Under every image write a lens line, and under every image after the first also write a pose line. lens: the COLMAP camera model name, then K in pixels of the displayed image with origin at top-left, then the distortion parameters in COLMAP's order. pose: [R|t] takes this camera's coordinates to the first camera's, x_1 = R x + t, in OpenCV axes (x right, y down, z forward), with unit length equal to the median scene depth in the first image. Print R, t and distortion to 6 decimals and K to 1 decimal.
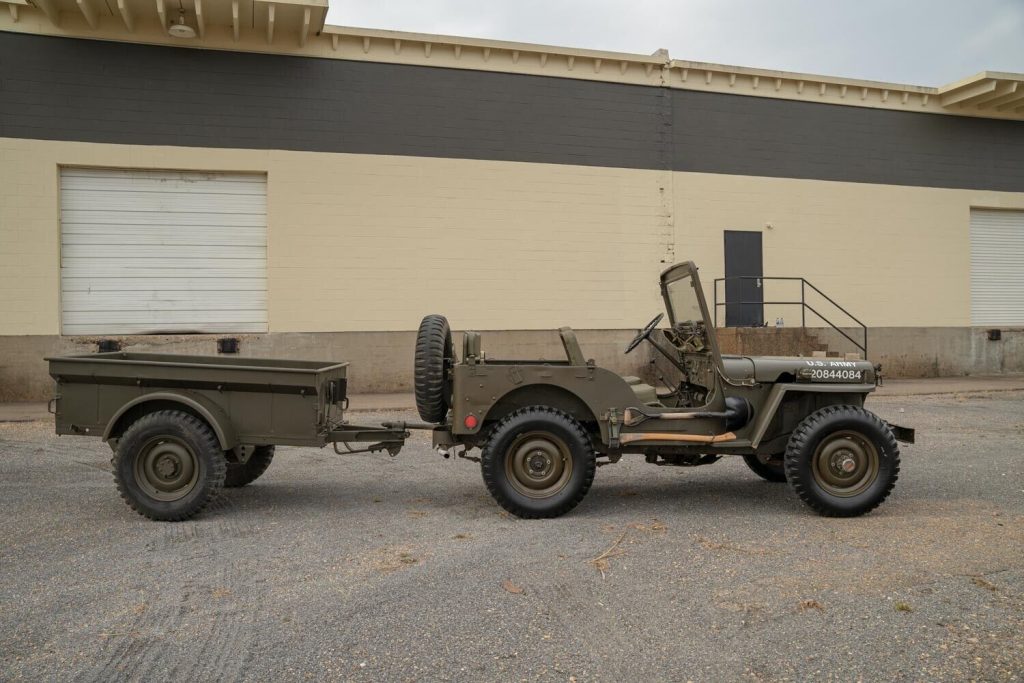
lens RADIAL K [[823.1, 0, 501.7], [0, 823.1, 344.1], [0, 0, 1]] dist [-0.124478, 0.145564]
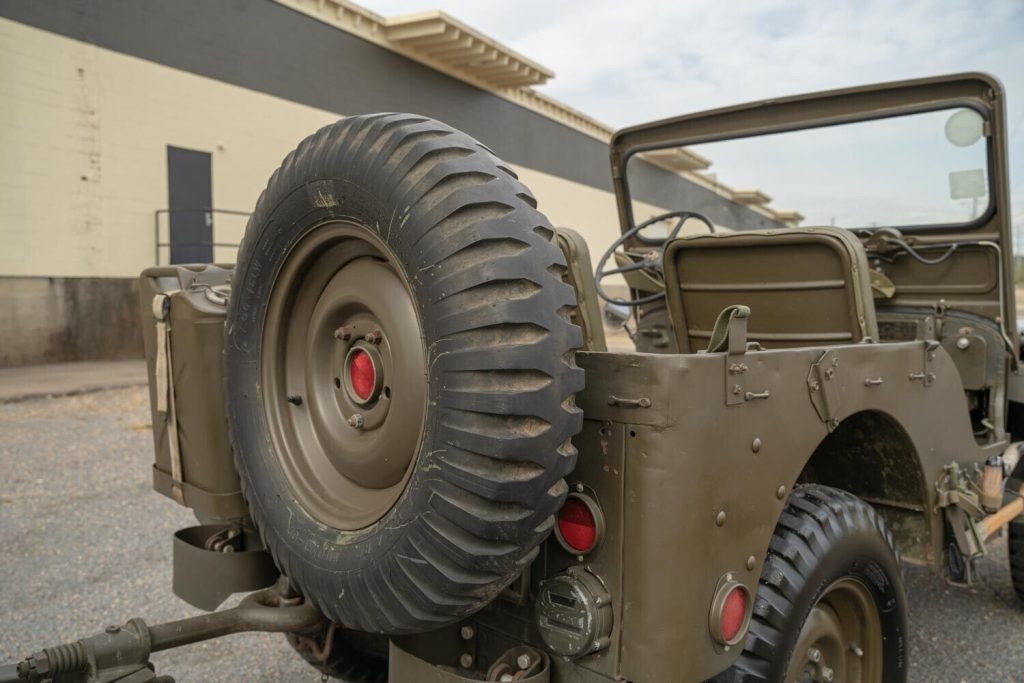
lens RADIAL K [[866.0, 0, 507.8], [0, 866.0, 338.5], [0, 0, 1]] dist [-0.151973, 0.244767]
pose [[0.696488, -0.027825, 0.717029, -0.065609], [-0.001579, 0.999186, 0.040308, 0.003453], [-0.717567, -0.029206, 0.695877, 0.246219]]
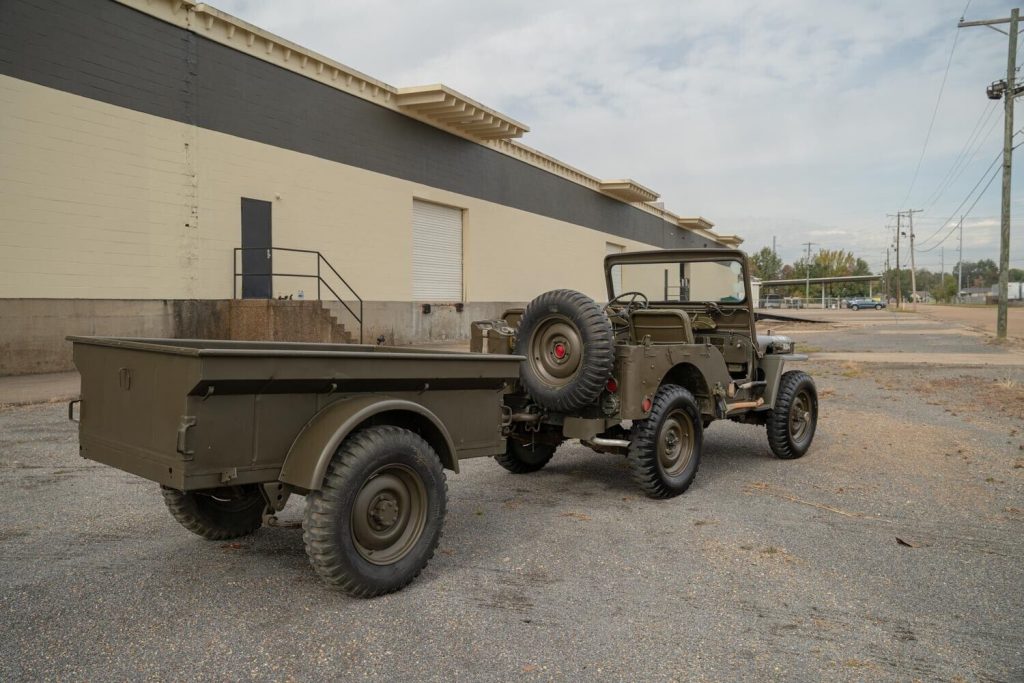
lens RADIAL K [[823.1, 0, 501.7], [0, 823.1, 344.1], [0, 0, 1]] dist [-0.124478, 0.145564]
pose [[0.666469, -0.021161, 0.745232, -0.237212], [-0.006467, 0.999395, 0.034161, -0.002189], [-0.745504, -0.027587, 0.665930, 0.137001]]
